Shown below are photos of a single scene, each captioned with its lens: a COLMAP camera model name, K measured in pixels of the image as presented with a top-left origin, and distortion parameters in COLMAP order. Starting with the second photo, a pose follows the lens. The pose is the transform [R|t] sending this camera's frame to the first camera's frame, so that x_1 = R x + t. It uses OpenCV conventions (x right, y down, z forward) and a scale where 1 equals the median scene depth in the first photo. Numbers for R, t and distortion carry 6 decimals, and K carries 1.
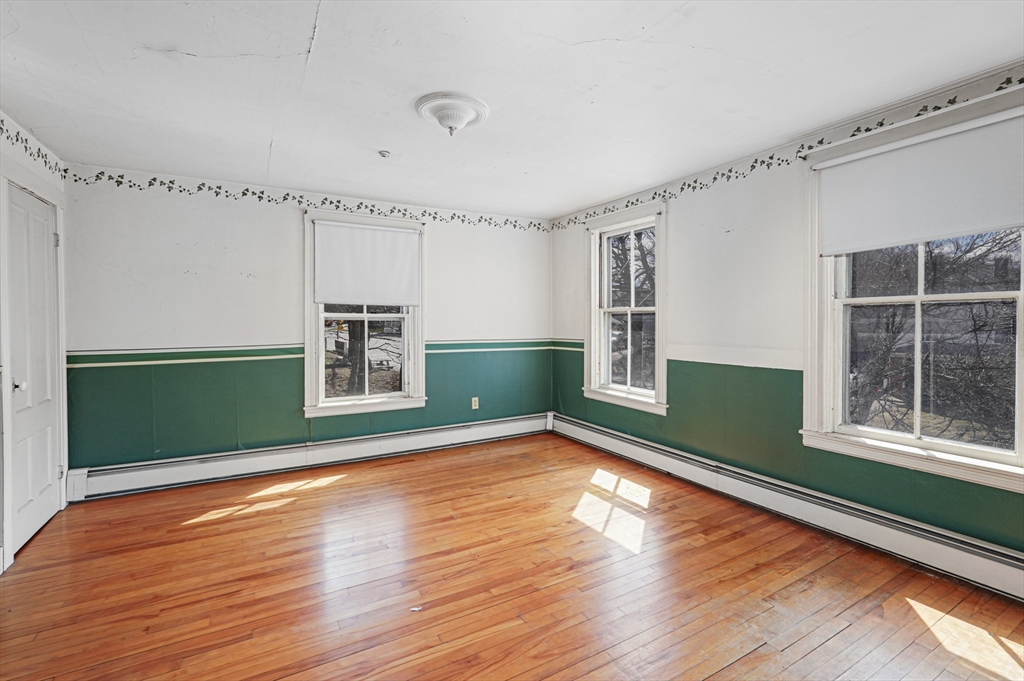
lens RADIAL K [[462.2, 0, 509.4], [0, 462.2, 334.6], [0, 0, 1]] dist [-0.002652, -0.000117]
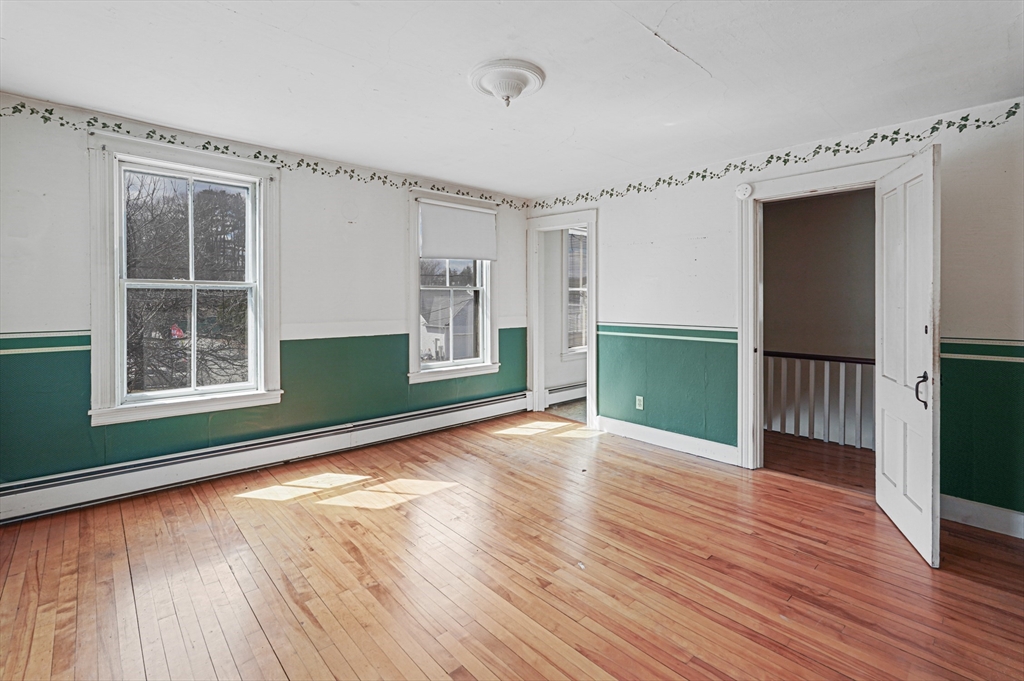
lens RADIAL K [[459.5, 0, 517.1], [0, 459.5, 309.1], [0, 0, 1]] dist [-0.020419, 0.000095]
pose [[-0.225606, -0.016309, 0.974082, -0.773823], [0.025785, 0.999410, 0.022705, -0.021281], [-0.973877, 0.030240, -0.225052, 0.884833]]
